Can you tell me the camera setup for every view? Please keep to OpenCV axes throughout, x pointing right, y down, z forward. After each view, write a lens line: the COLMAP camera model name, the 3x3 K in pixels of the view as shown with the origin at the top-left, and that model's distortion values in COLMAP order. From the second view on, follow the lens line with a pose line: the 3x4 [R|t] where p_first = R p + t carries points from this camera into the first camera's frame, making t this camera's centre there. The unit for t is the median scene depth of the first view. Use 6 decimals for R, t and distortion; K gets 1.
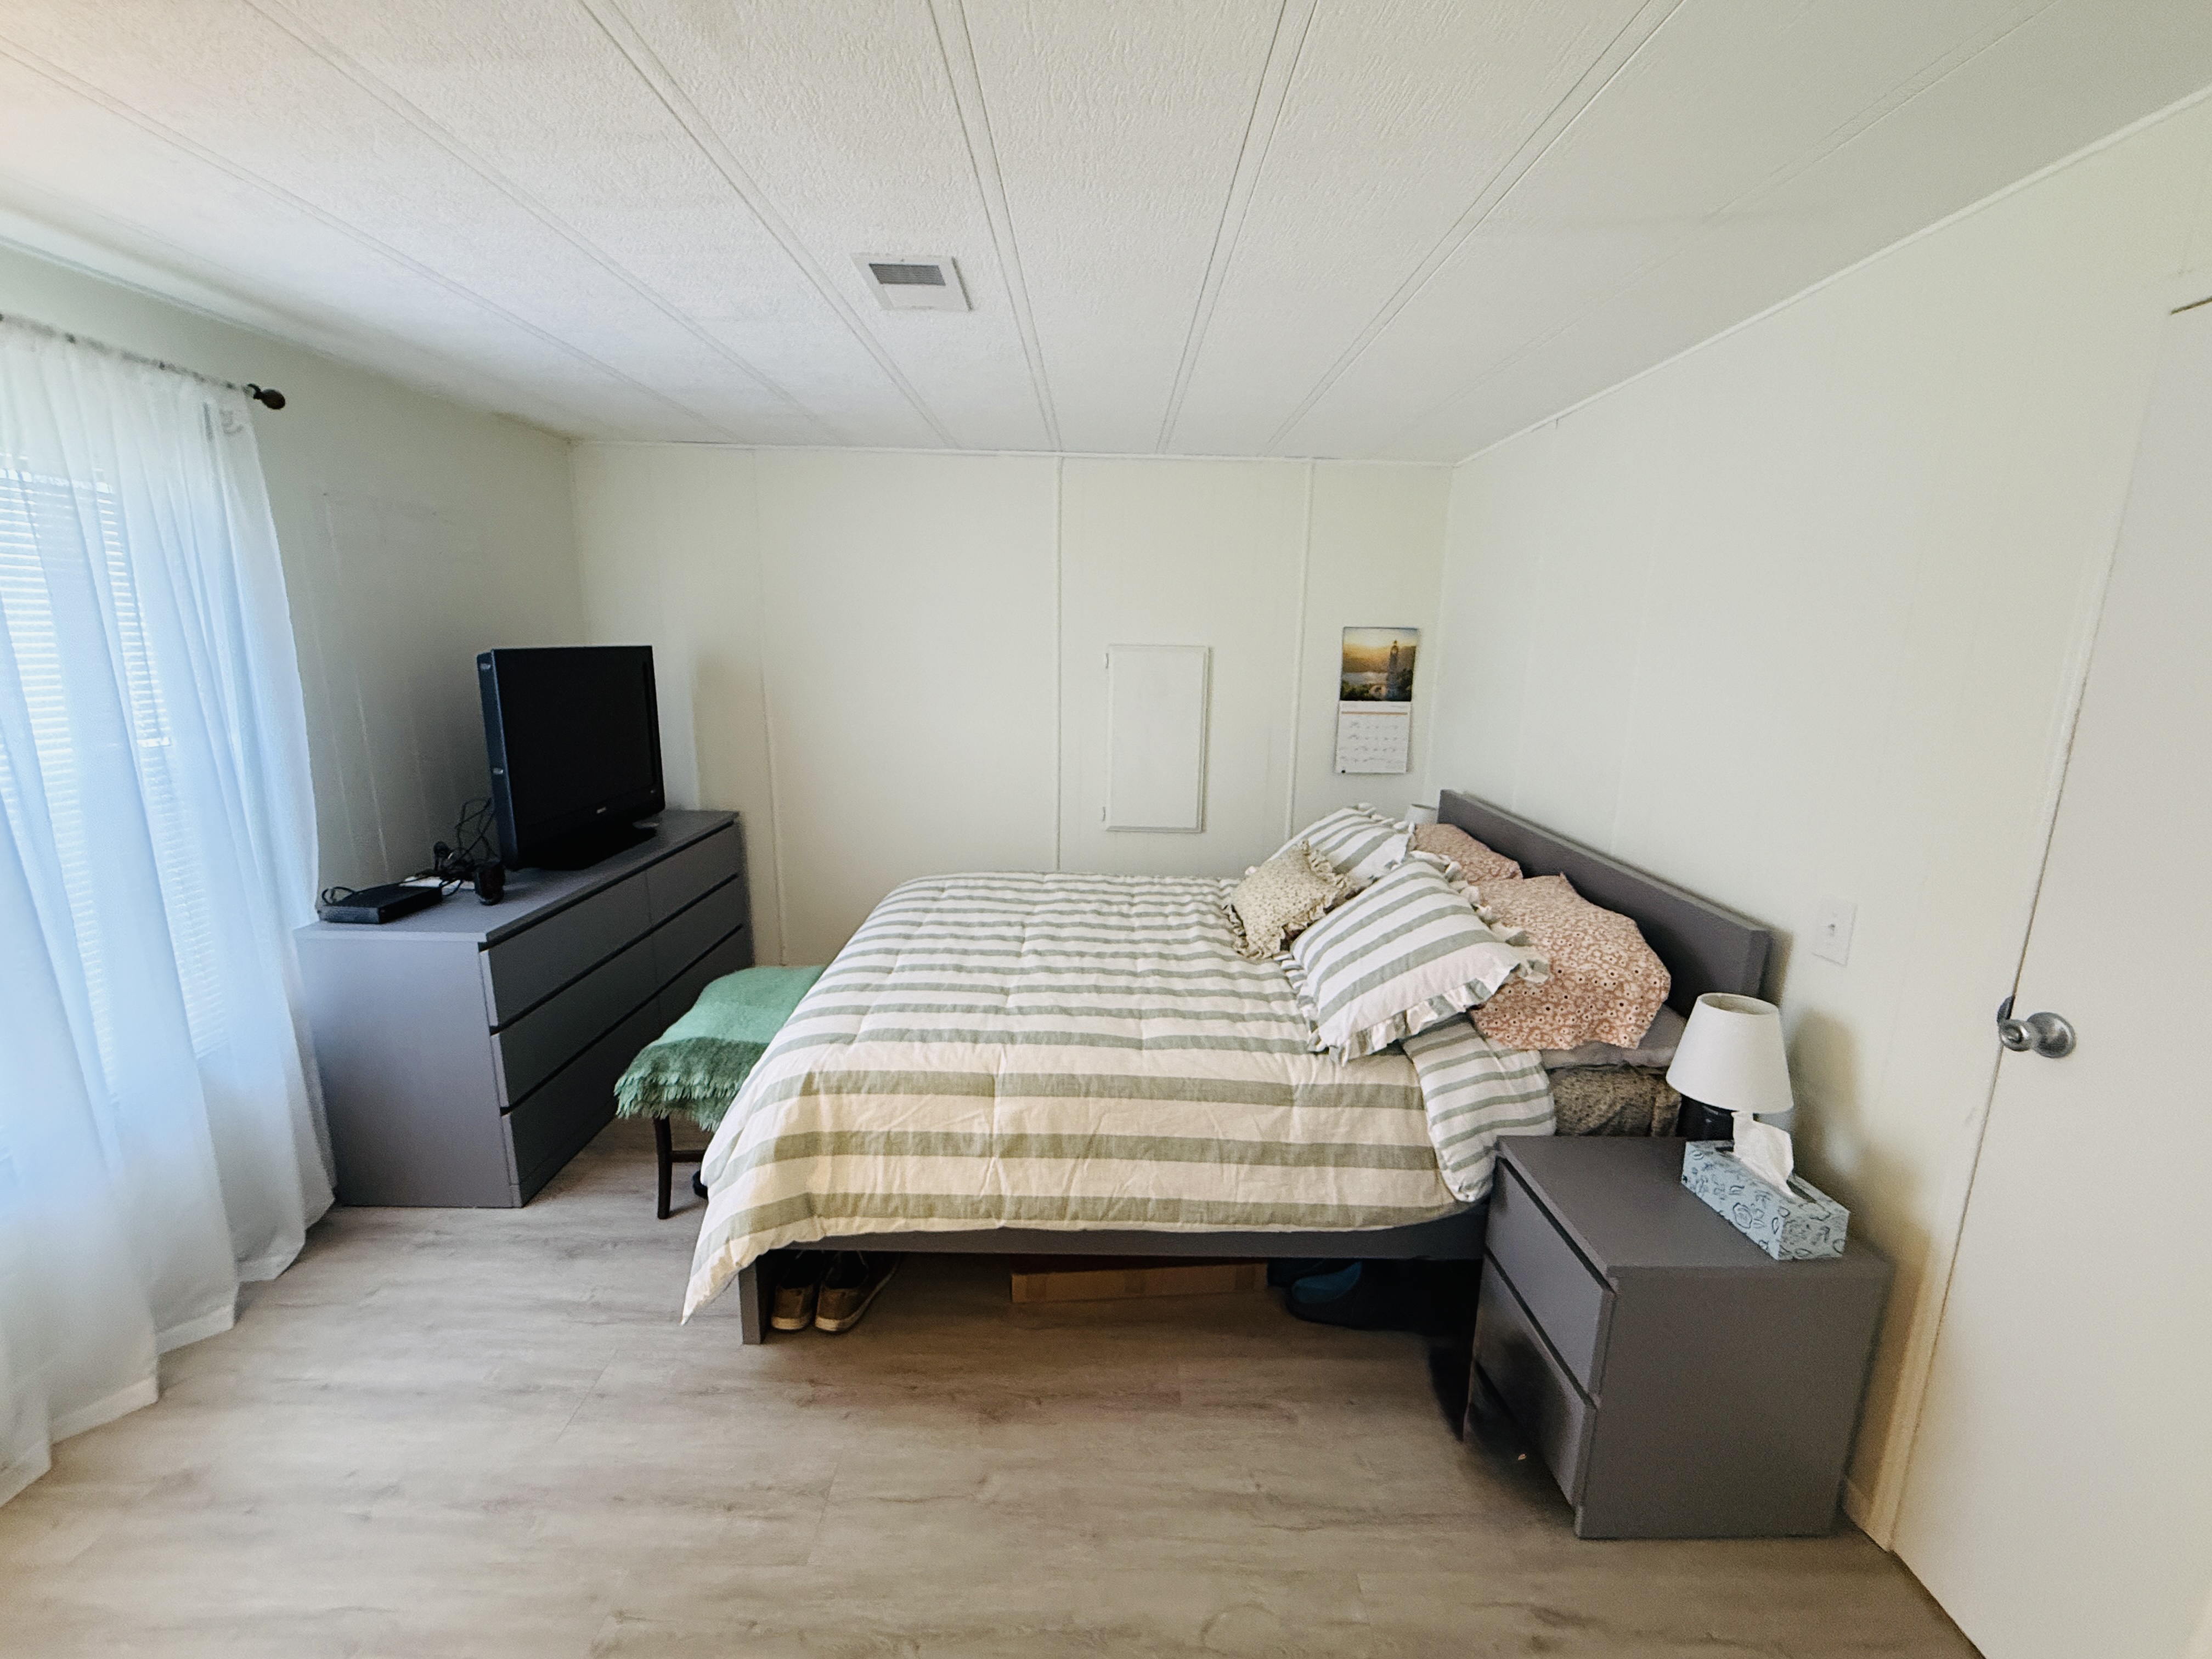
lens RADIAL K [[901.4, 0, 1112.6], [0, 901.4, 829.9], [0, 0, 1]] dist [-0.000157, -0.000208]
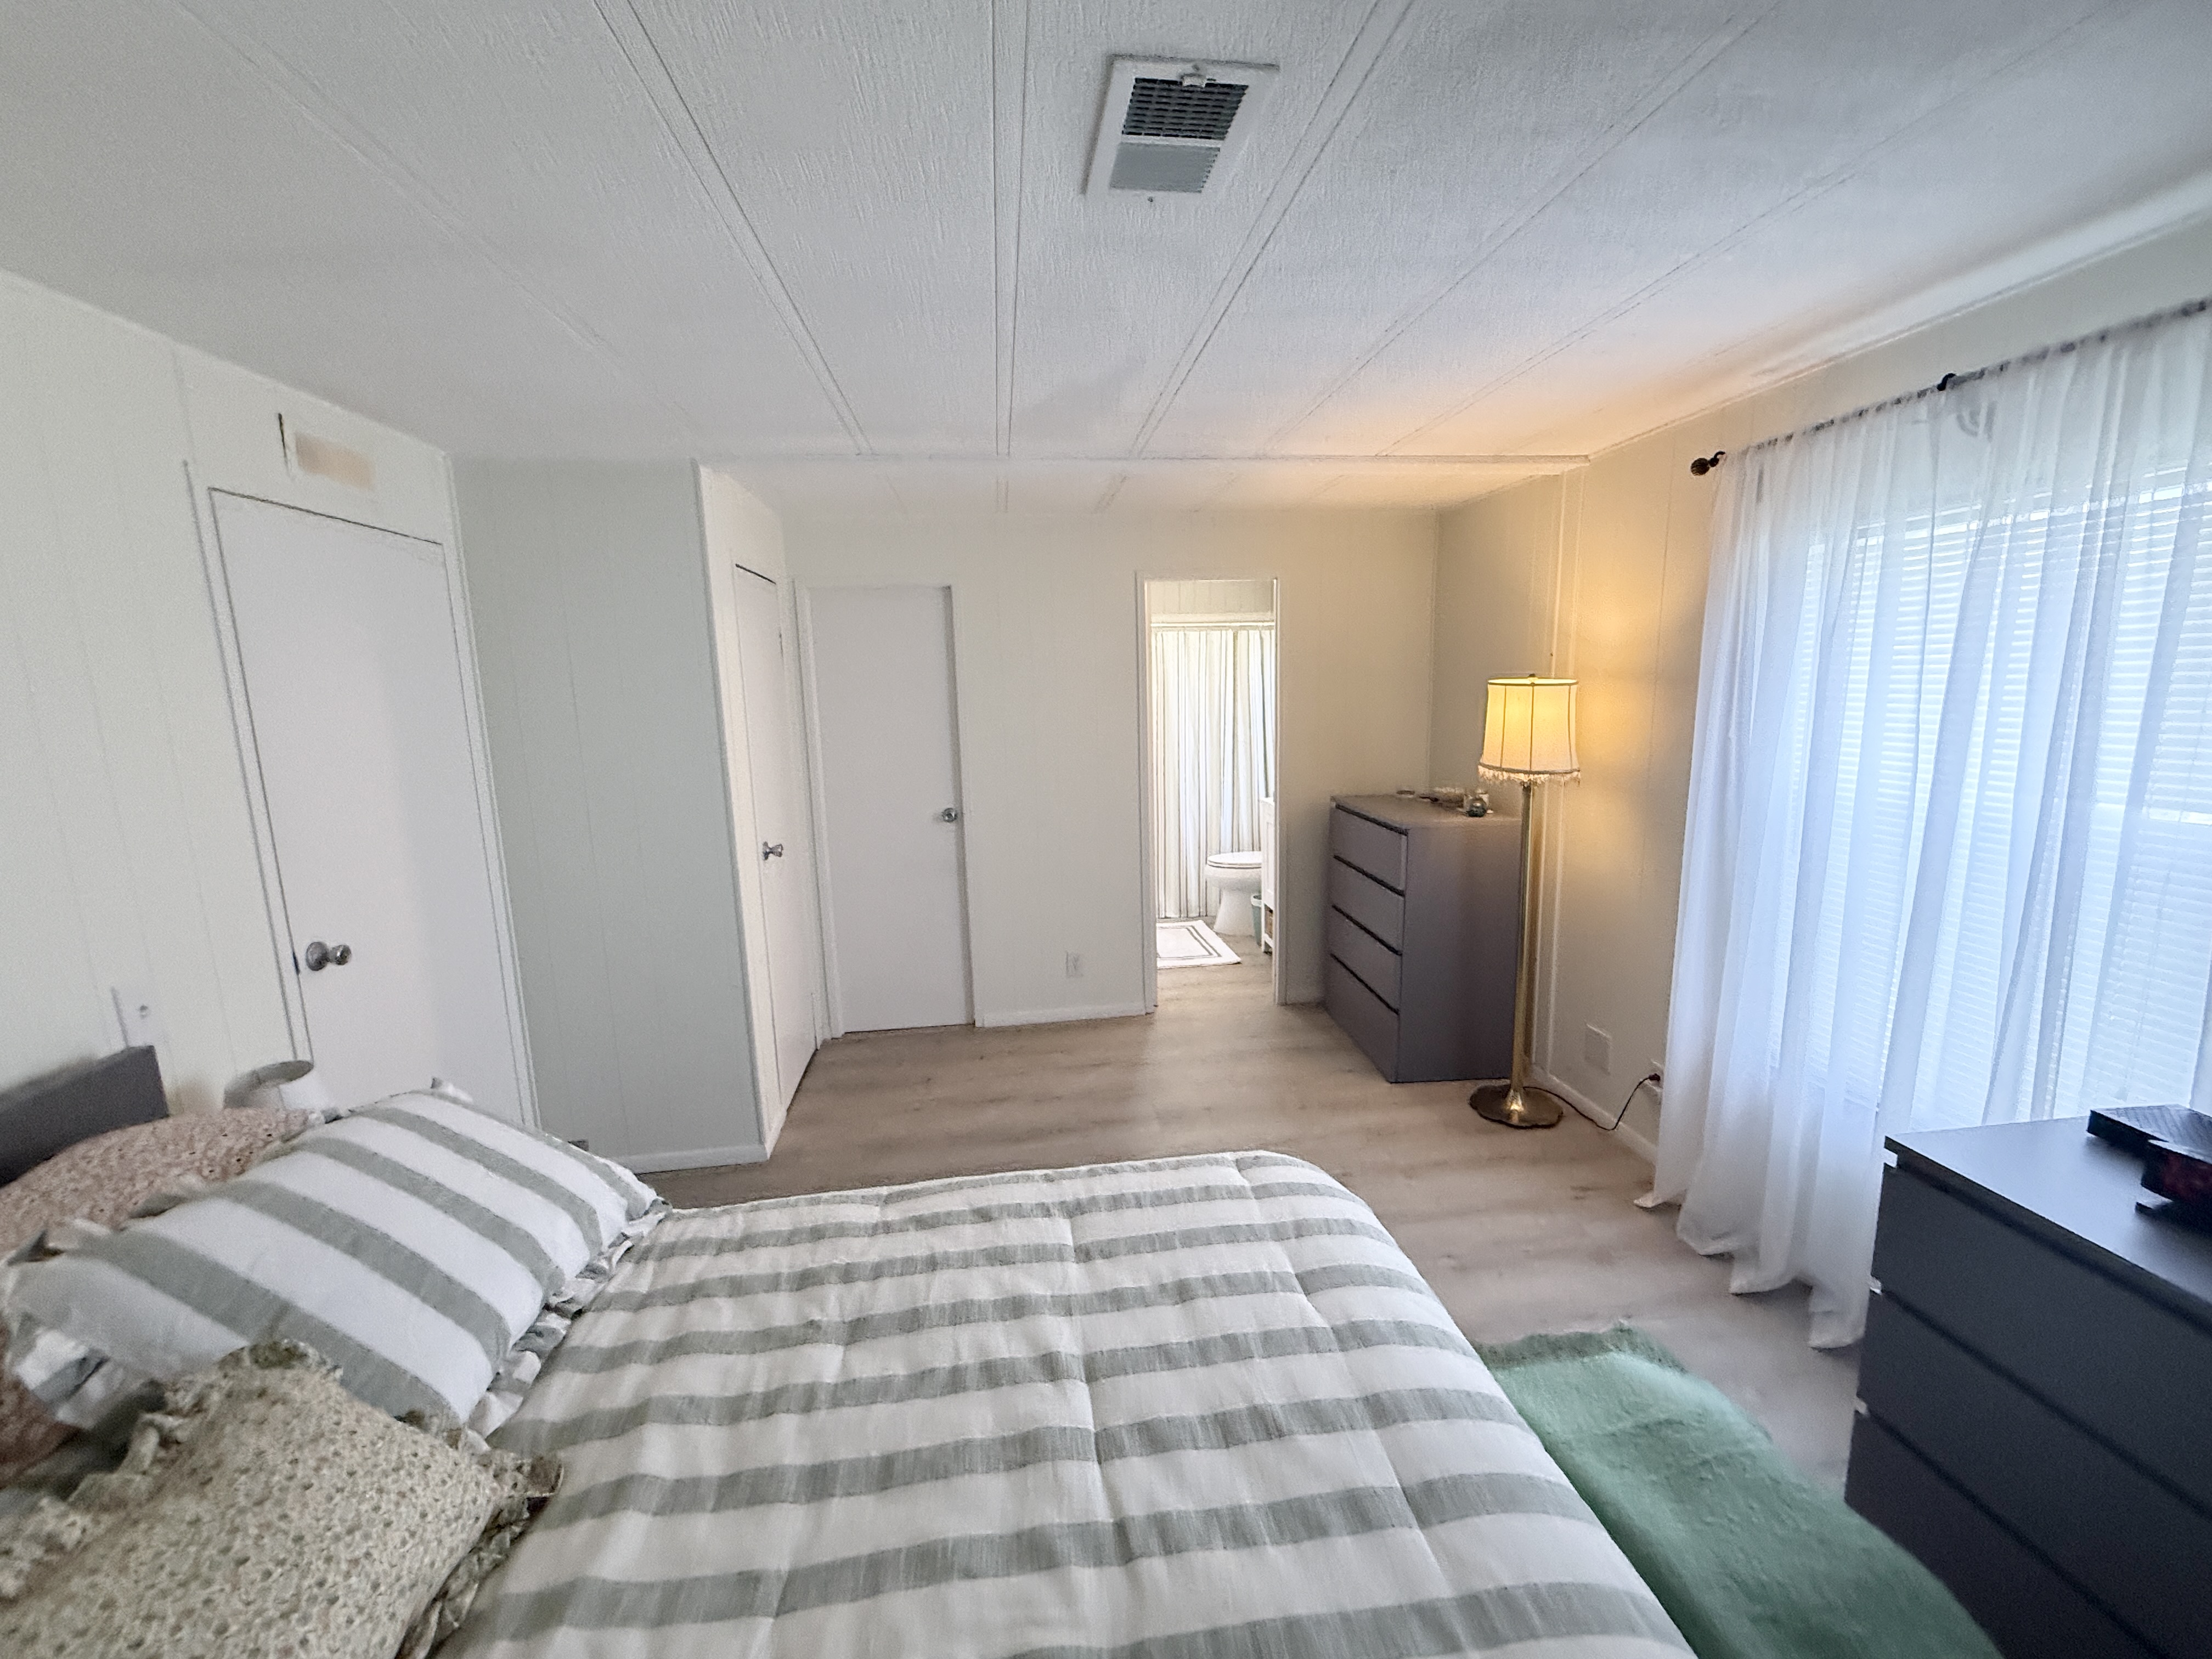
lens RADIAL K [[901.4, 0, 1112.6], [0, 901.4, 829.9], [0, 0, 1]] dist [-0.000157, -0.000208]
pose [[-0.993233, 0.029348, -0.112373, -0.076639], [-0.013778, 0.930941, 0.364909, -0.312330], [0.115322, 0.363988, -0.924237, 1.430169]]
